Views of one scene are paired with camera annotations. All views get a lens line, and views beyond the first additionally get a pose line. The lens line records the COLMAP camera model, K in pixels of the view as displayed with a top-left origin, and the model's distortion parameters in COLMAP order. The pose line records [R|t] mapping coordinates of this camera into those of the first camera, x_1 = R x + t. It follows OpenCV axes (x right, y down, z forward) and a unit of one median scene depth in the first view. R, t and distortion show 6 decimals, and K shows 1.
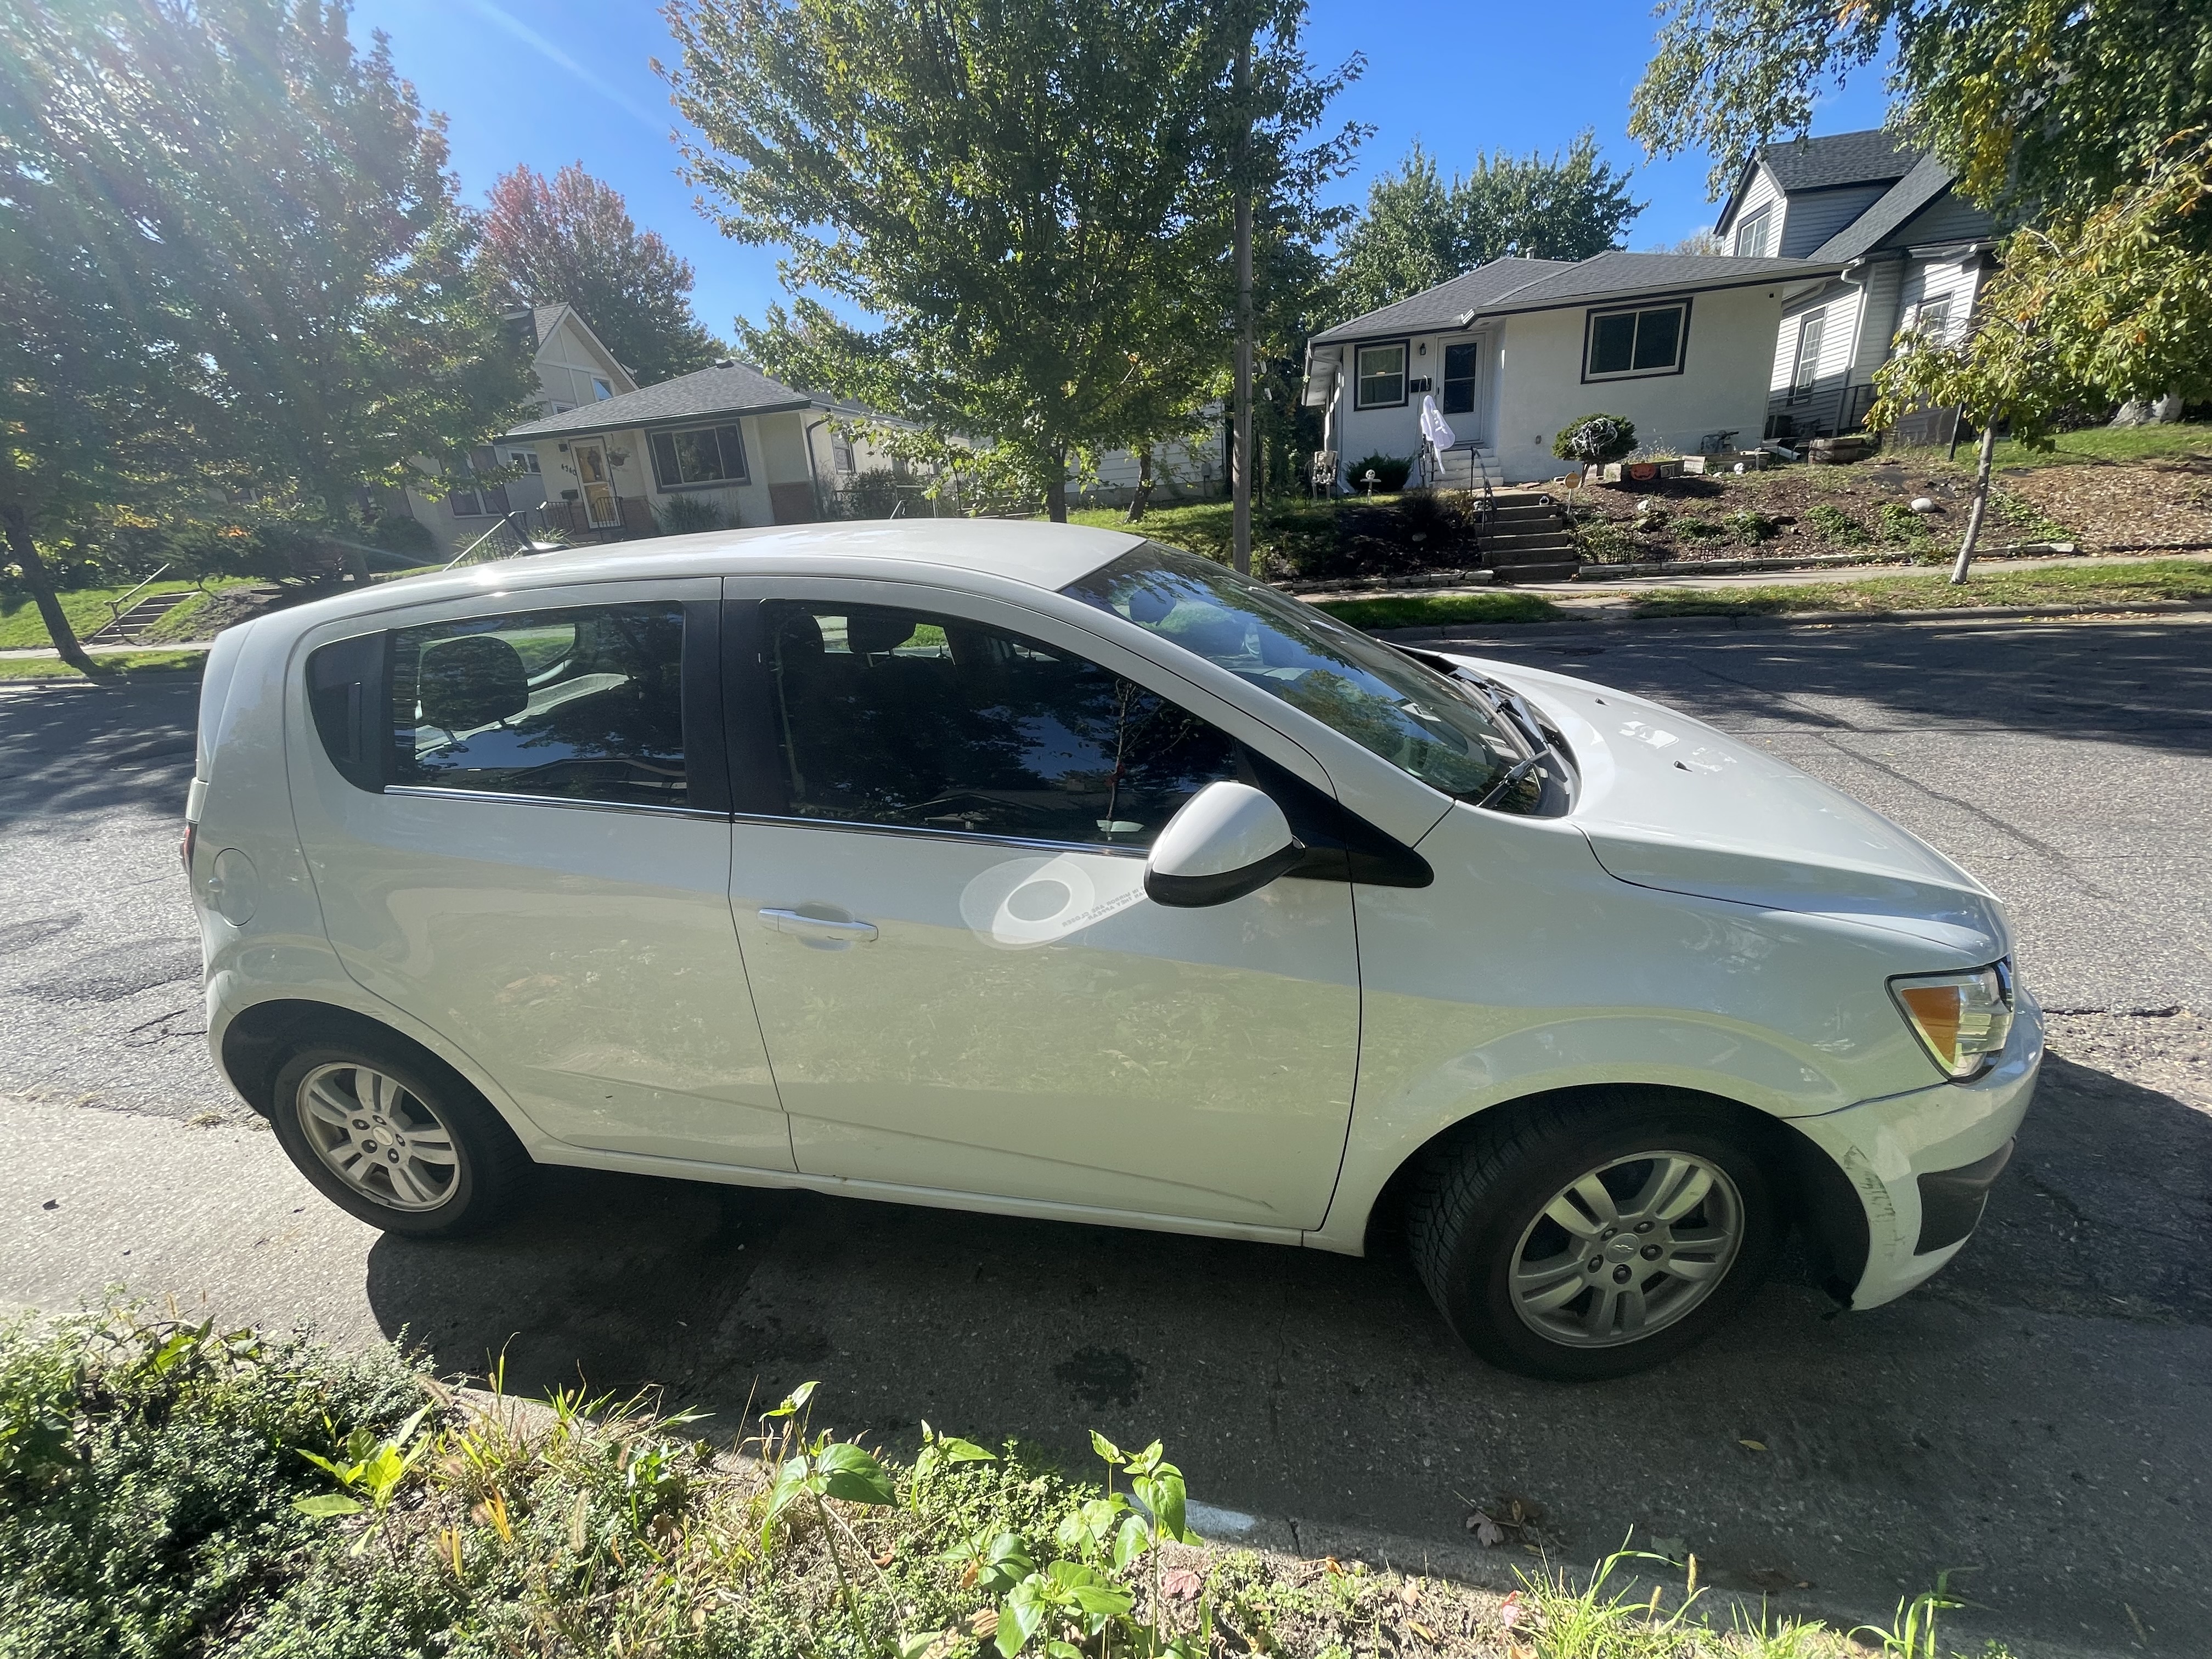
lens RADIAL K [[891.1, 0, 1101.2], [0, 891.1, 820.7], [0, 0, 1]] dist [-0.000778, 0.000114]
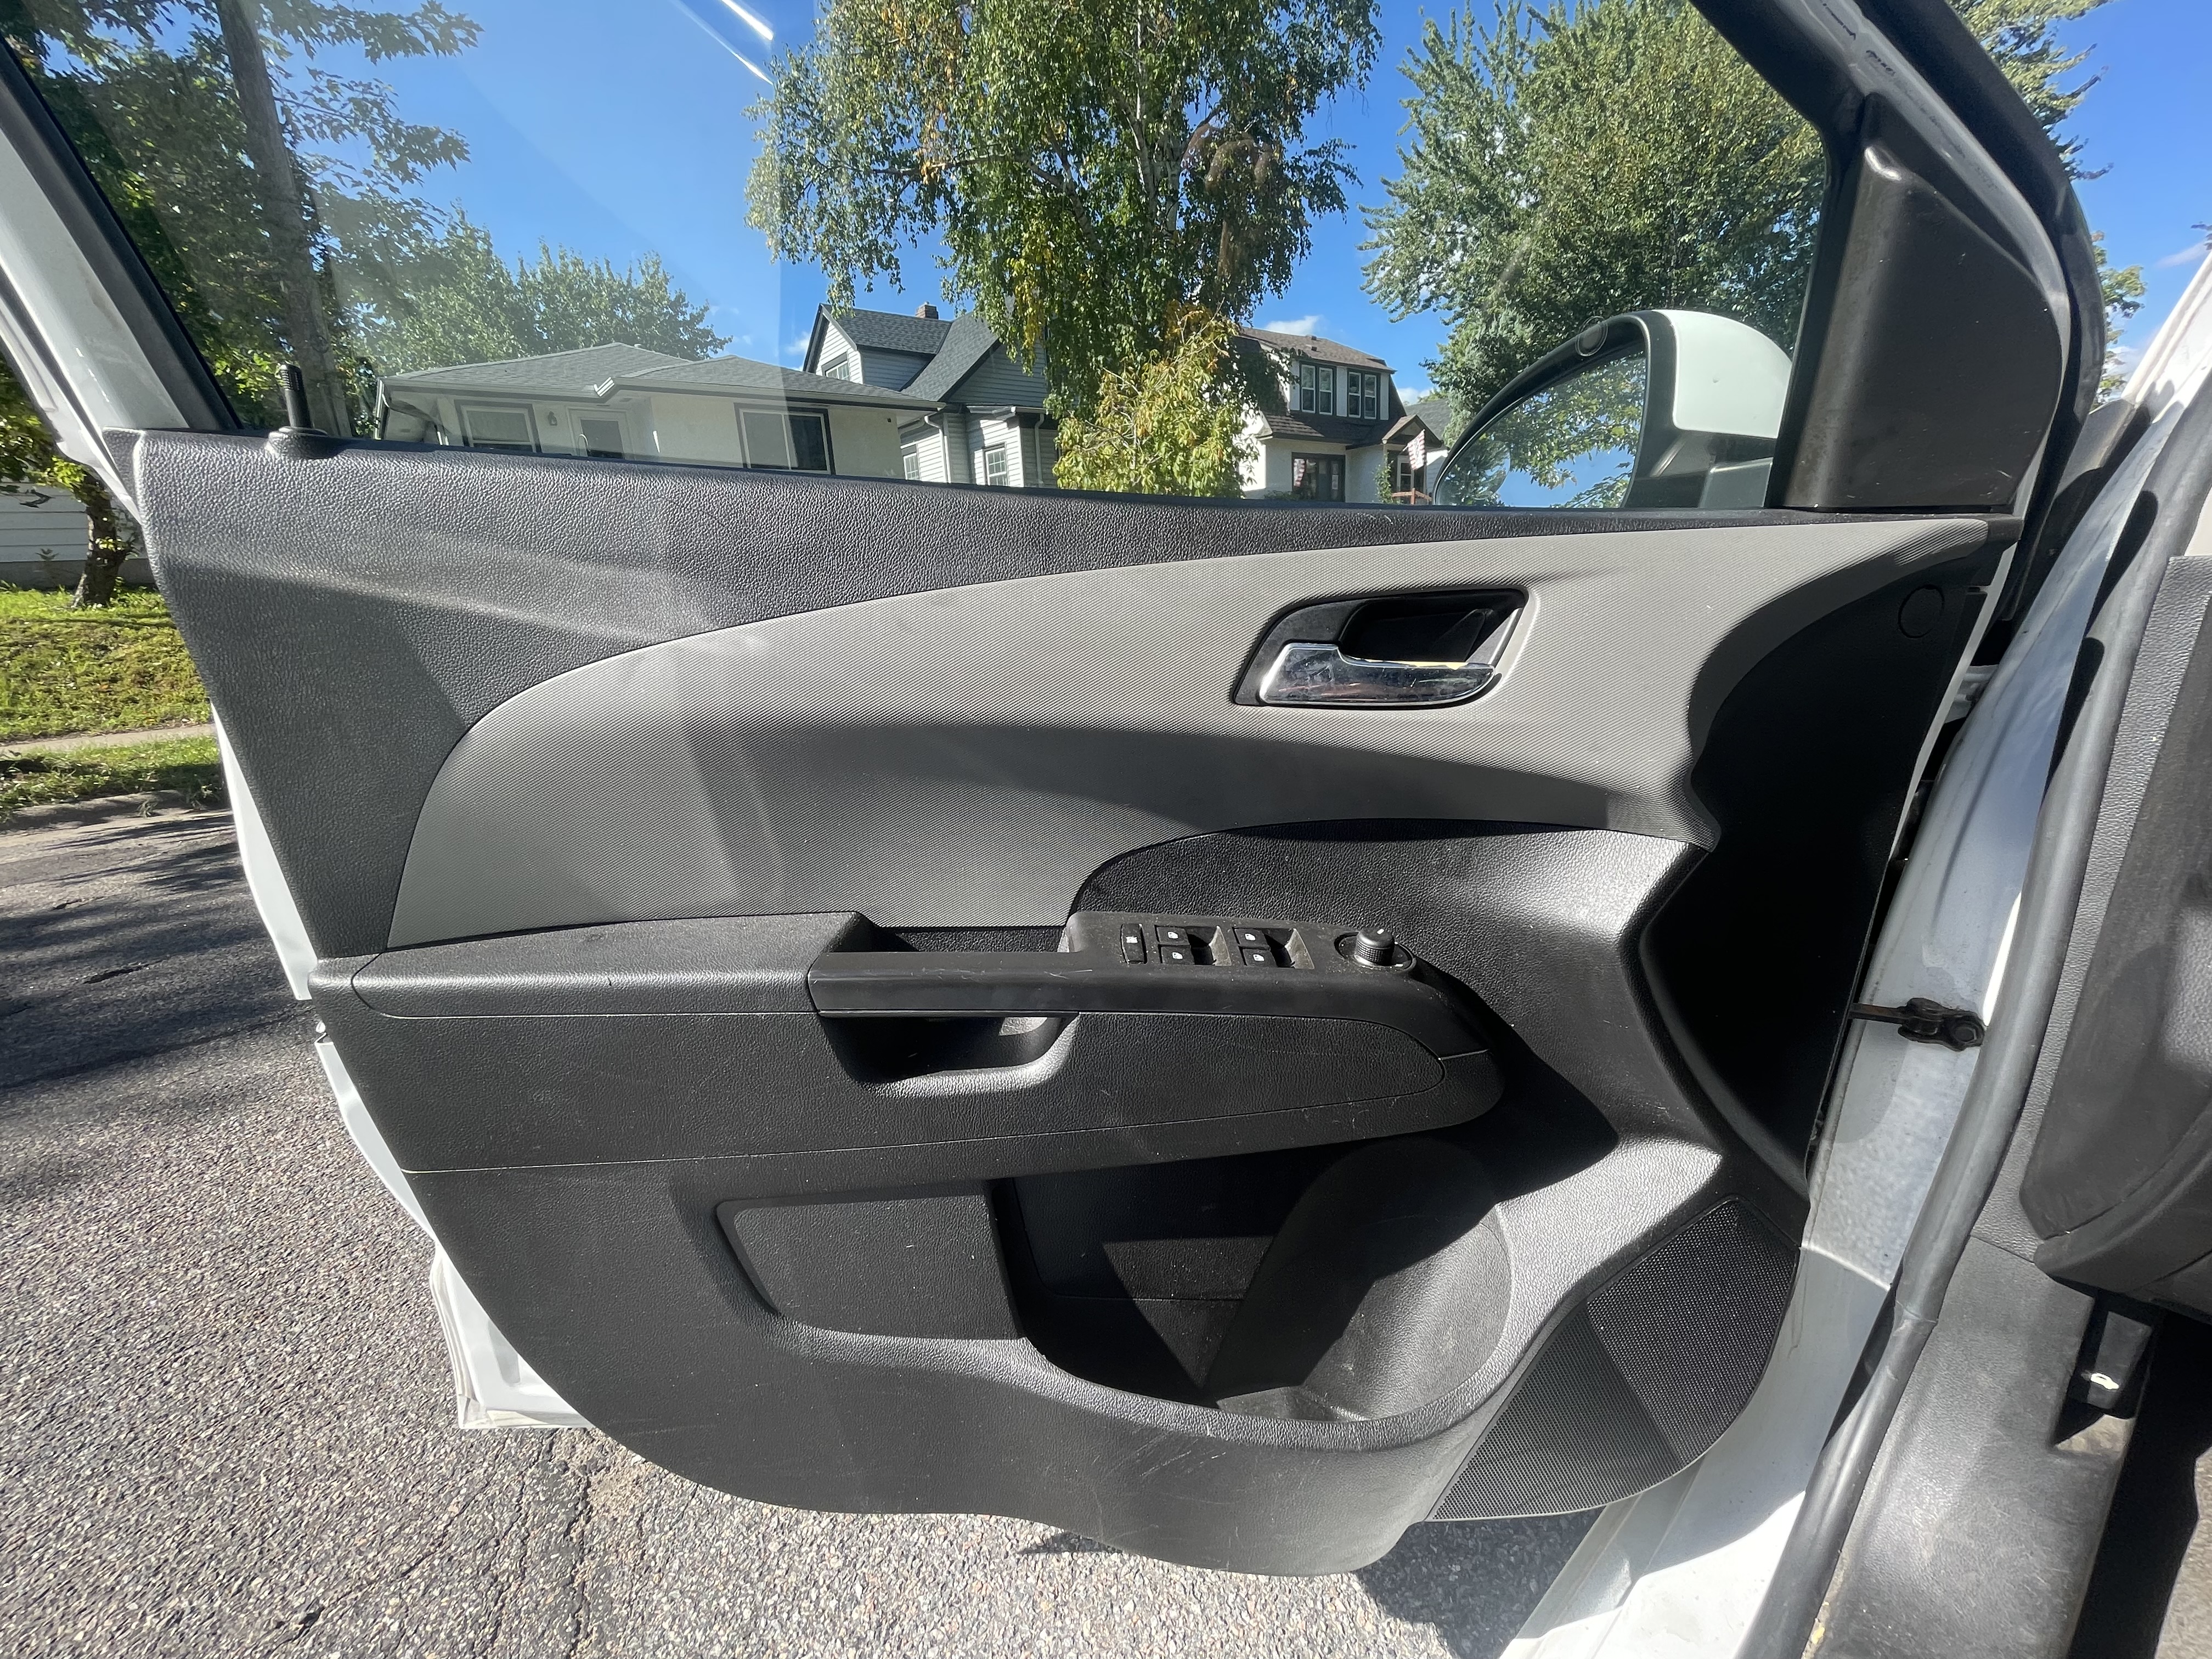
lens RADIAL K [[891.1, 0, 1101.2], [0, 891.1, 820.7], [0, 0, 1]] dist [-0.000778, 0.000114]
pose [[0.636309, -0.163955, 0.753810, -0.006695], [0.255876, 0.966693, -0.005733, -0.025850], [-0.727763, 0.196530, 0.657067, 0.158645]]
